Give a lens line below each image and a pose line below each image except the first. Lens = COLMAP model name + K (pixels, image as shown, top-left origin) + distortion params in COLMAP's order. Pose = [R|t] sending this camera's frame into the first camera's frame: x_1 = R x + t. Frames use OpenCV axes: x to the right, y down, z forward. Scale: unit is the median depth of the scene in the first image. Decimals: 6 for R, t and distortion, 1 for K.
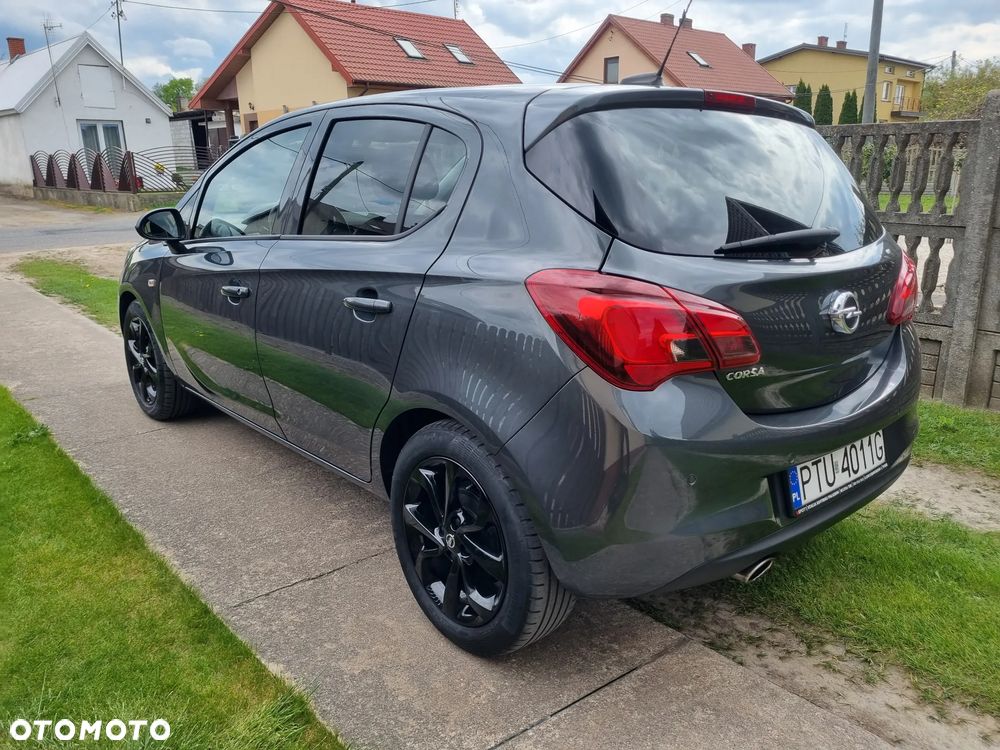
lens RADIAL K [[766.6, 0, 497.4], [0, 766.6, 368.4], [0, 0, 1]] dist [0.053166, -0.046102]
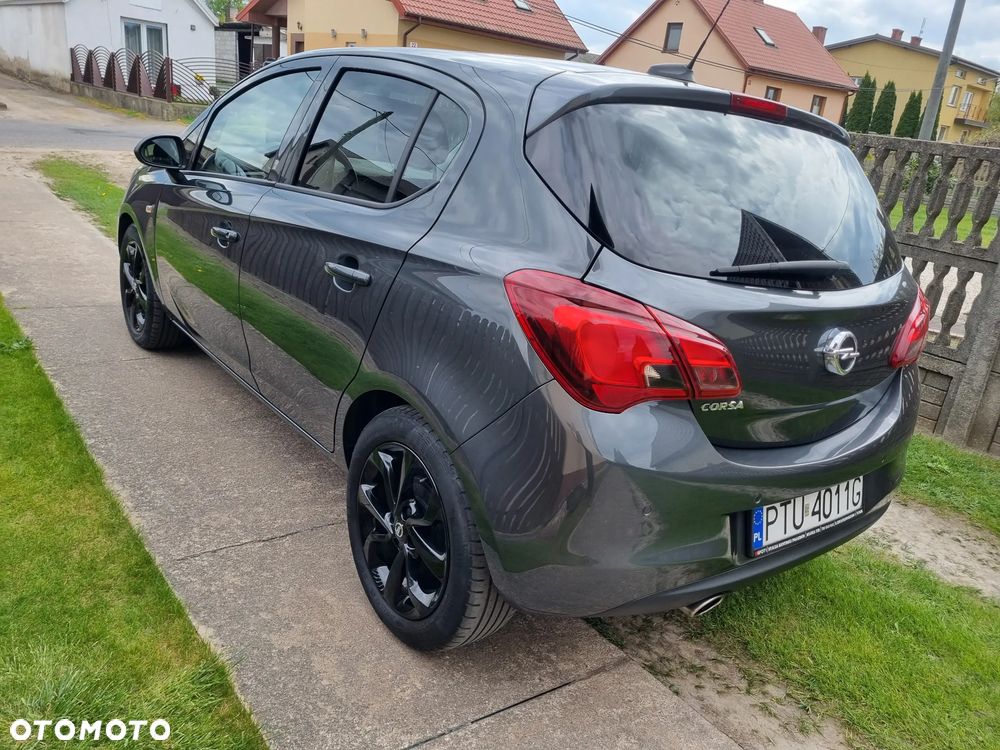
lens RADIAL K [[769.1, 0, 500.0], [0, 769.1, 375.0], [0, 0, 1]] dist [0.050680, -0.046434]
pose [[0.990546, 0.136677, -0.011790, 0.046609], [-0.135630, 0.988599, 0.065388, -0.046147], [0.020593, -0.063171, 0.997790, 0.040034]]
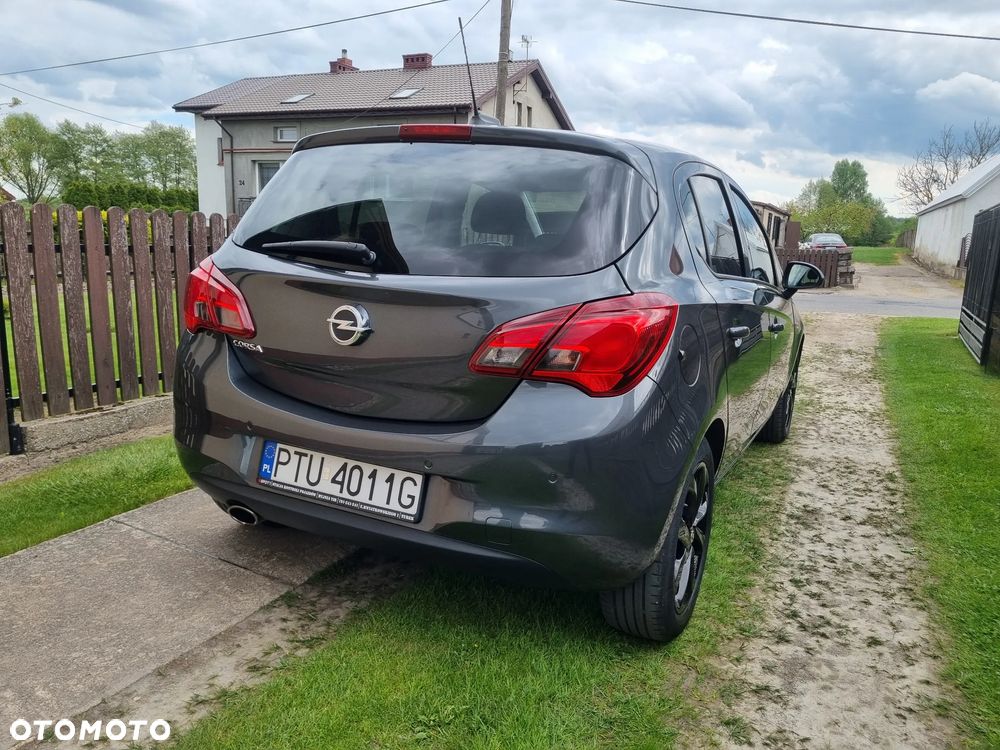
lens RADIAL K [[752.2, 0, 500.0], [0, 752.2, 375.0], [0, 0, 1]] dist [0.051084, -0.043090]
pose [[0.388820, 0.192732, -0.900929, 1.310140], [-0.278400, 0.956739, 0.084520, -0.135716], [0.878244, 0.217955, 0.425656, 0.699643]]
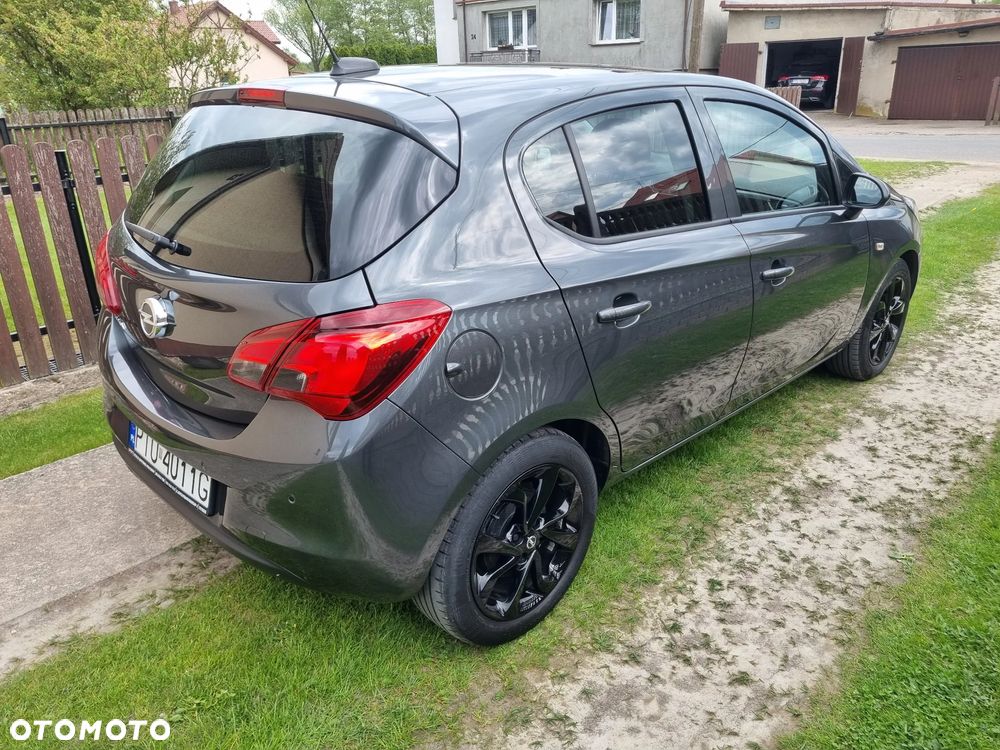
lens RADIAL K [[750.5, 0, 502.1], [0, 750.5, 364.0], [0, 0, 1]] dist [0.048587, -0.040433]
pose [[0.081638, 0.366492, -0.926833, 1.315772], [-0.233358, 0.911116, 0.339723, -0.424847], [0.968958, 0.188550, 0.159906, 1.185321]]
